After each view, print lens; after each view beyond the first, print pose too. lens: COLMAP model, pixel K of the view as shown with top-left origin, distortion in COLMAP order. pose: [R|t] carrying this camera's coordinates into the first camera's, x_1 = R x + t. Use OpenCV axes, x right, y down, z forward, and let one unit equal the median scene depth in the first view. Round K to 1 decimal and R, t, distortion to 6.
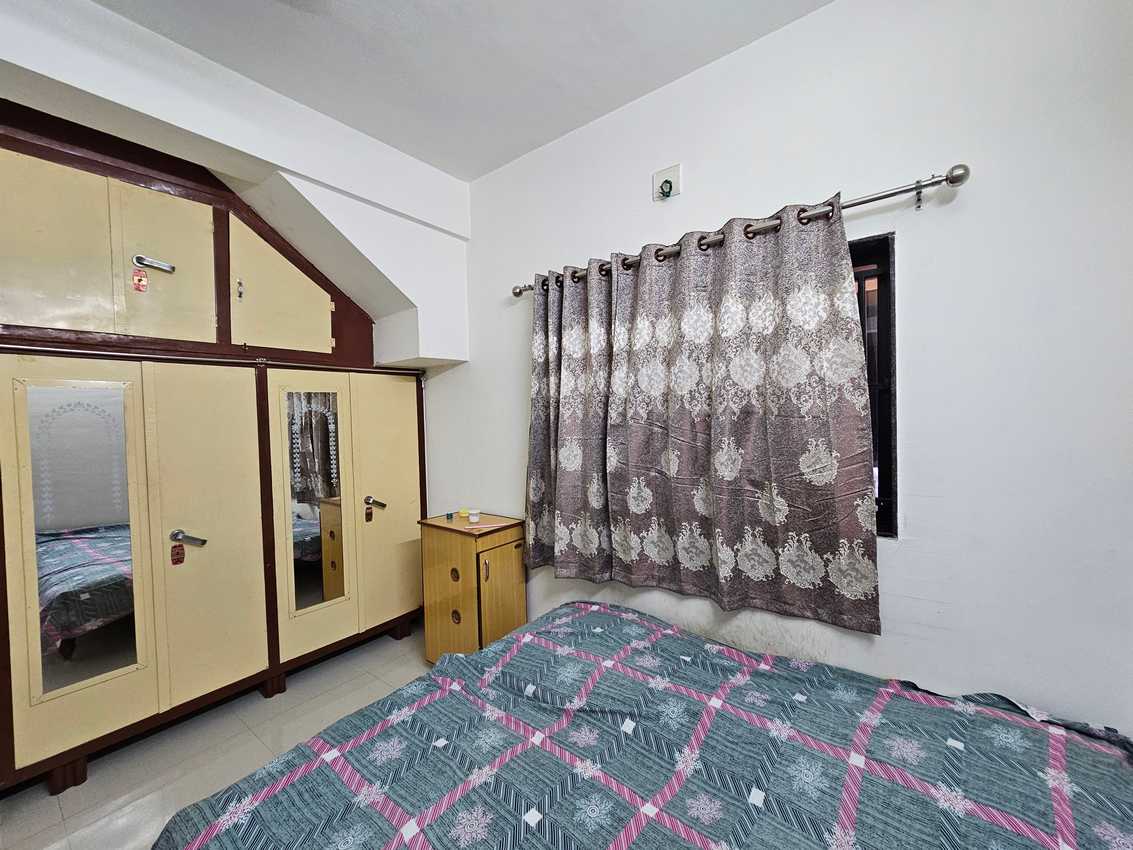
lens RADIAL K [[464.7, 0, 560.9], [0, 464.7, 426.4], [0, 0, 1]] dist [0.000521, 0.000088]
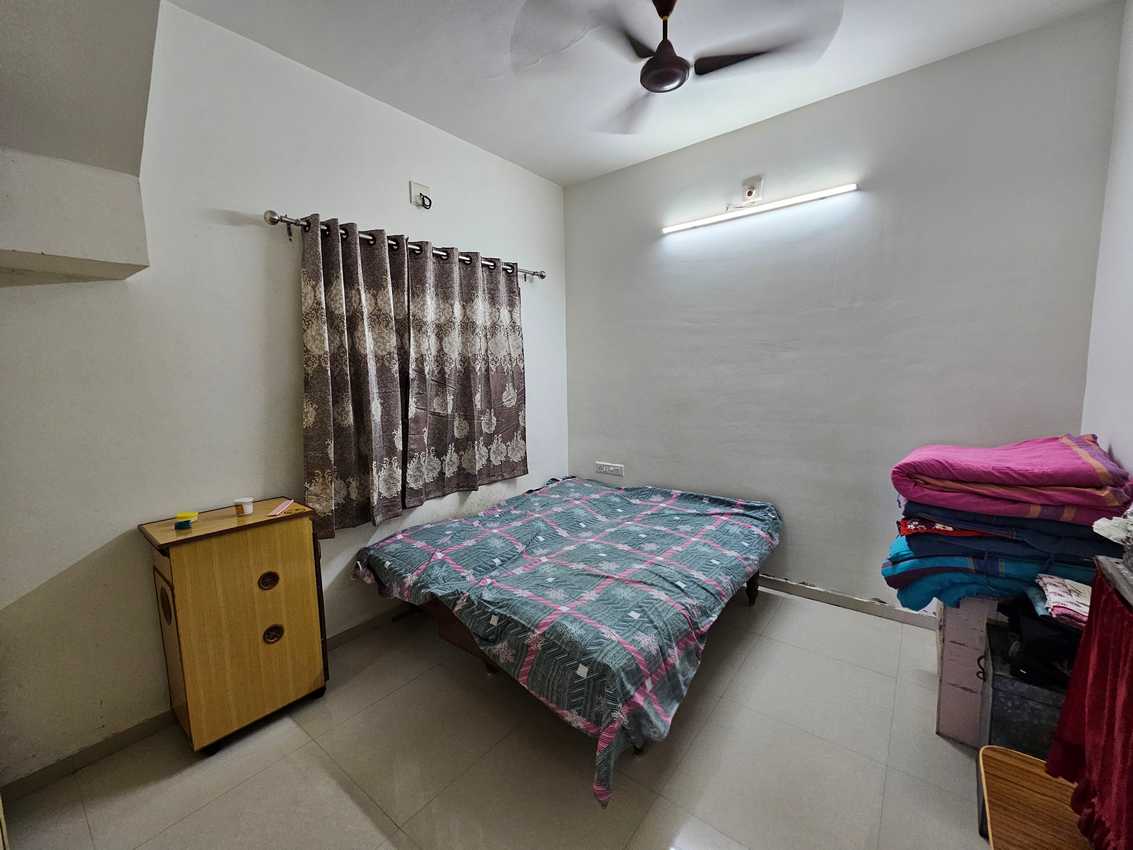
lens RADIAL K [[464.7, 0, 560.9], [0, 464.7, 426.4], [0, 0, 1]] dist [0.000521, 0.000088]
pose [[0.014283, -0.095195, 0.995356, -1.305448], [0.044913, 0.994514, 0.094470, 0.027149], [-0.998889, 0.043356, 0.018480, 0.689971]]
